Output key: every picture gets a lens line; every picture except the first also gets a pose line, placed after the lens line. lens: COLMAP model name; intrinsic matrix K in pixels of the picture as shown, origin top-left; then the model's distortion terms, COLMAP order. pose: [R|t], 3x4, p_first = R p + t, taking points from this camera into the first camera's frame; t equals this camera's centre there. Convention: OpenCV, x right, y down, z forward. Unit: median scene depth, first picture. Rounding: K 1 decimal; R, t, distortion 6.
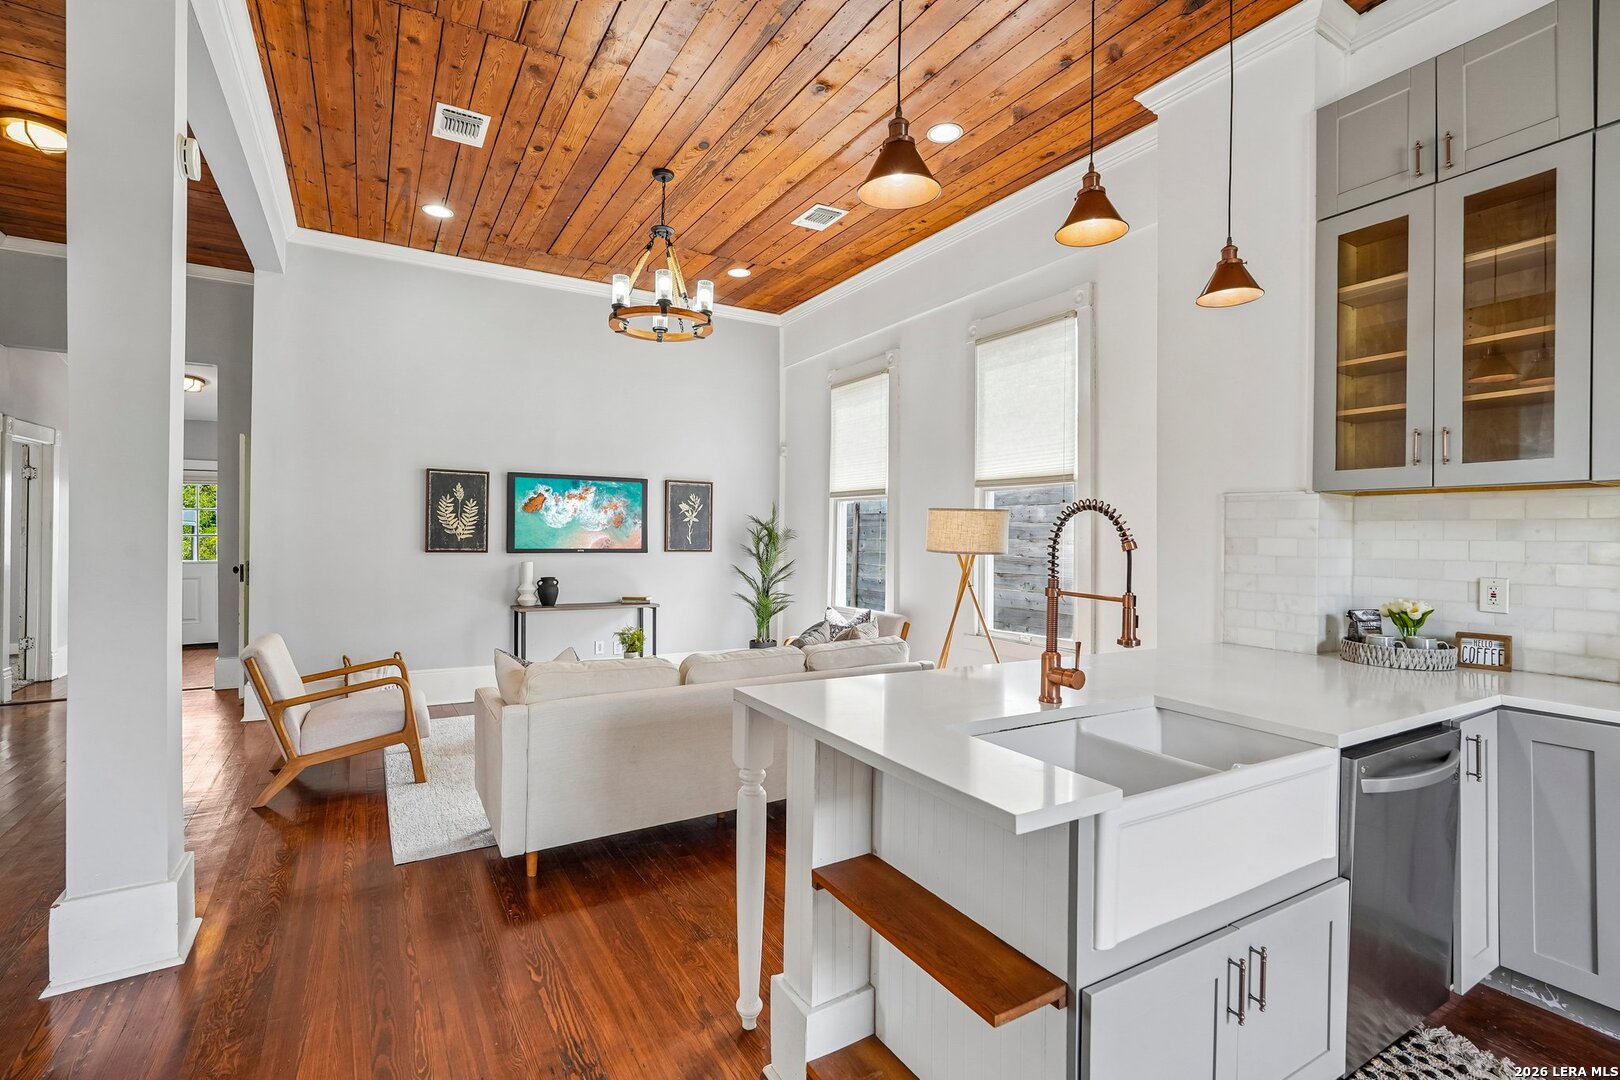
lens RADIAL K [[722.3, 0, 784.9], [0, 722.3, 527.7], [0, 0, 1]] dist [-0.002079, -0.000671]
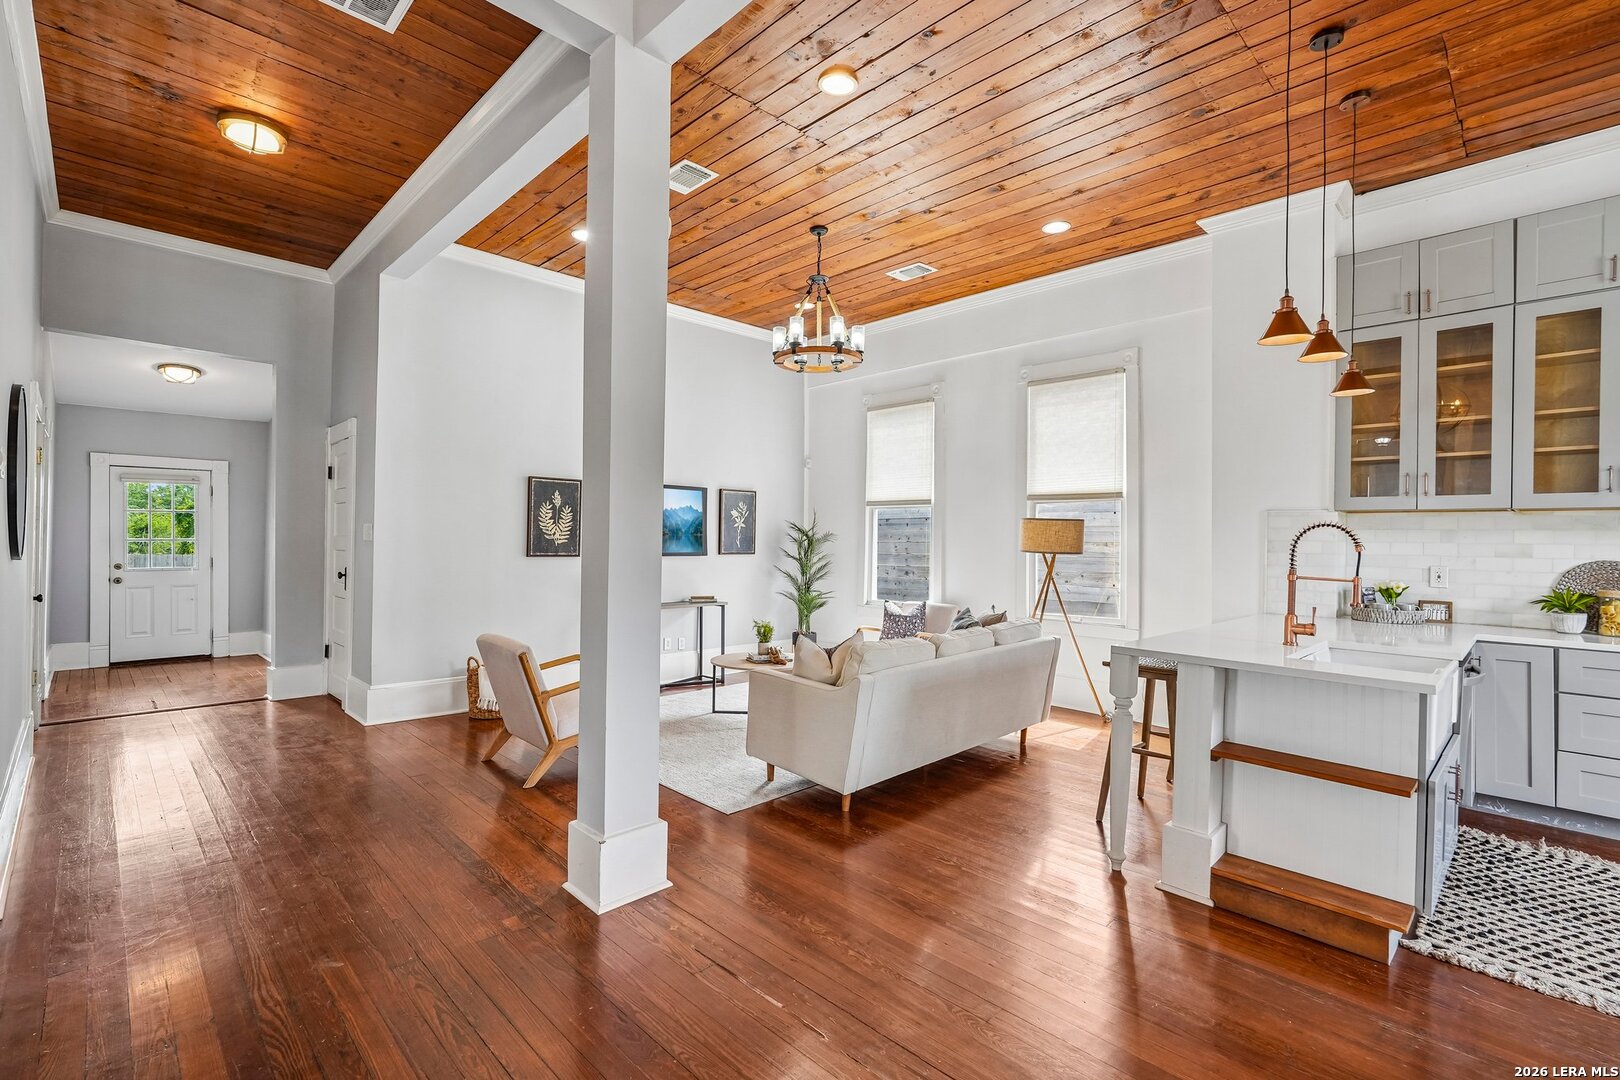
lens RADIAL K [[720.9, 0, 810.0], [0, 720.9, 535.2], [0, 0, 1]] dist [-0.001151, 0.000193]
pose [[0.969460, -0.002080, 0.245242, -0.428236], [0.000064, 0.999966, 0.008226, -0.006814], [-0.245251, -0.007959, 0.969427, -0.118215]]
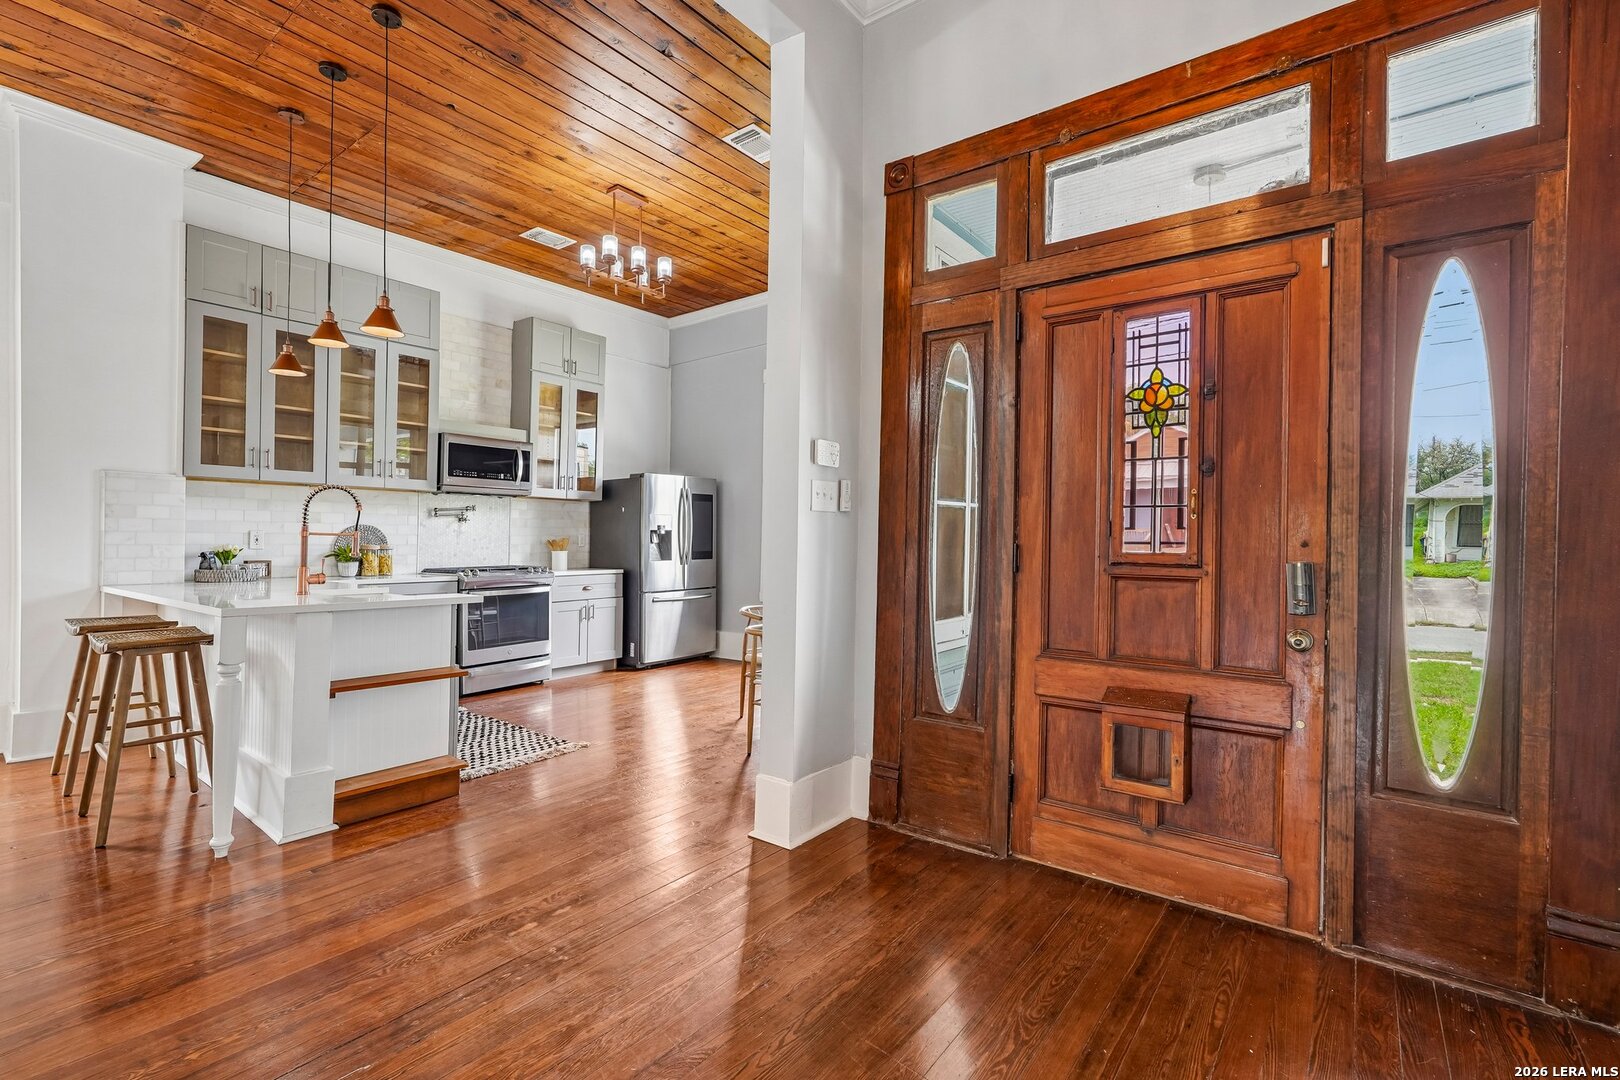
lens RADIAL K [[720.9, 0, 810.0], [0, 720.9, 535.2], [0, 0, 1]] dist [-0.001151, 0.000193]
pose [[-0.375722, -0.010745, 0.926670, -0.709183], [-0.019141, 0.999809, 0.003832, 0.026406], [-0.926535, -0.016298, -0.375856, 0.209277]]
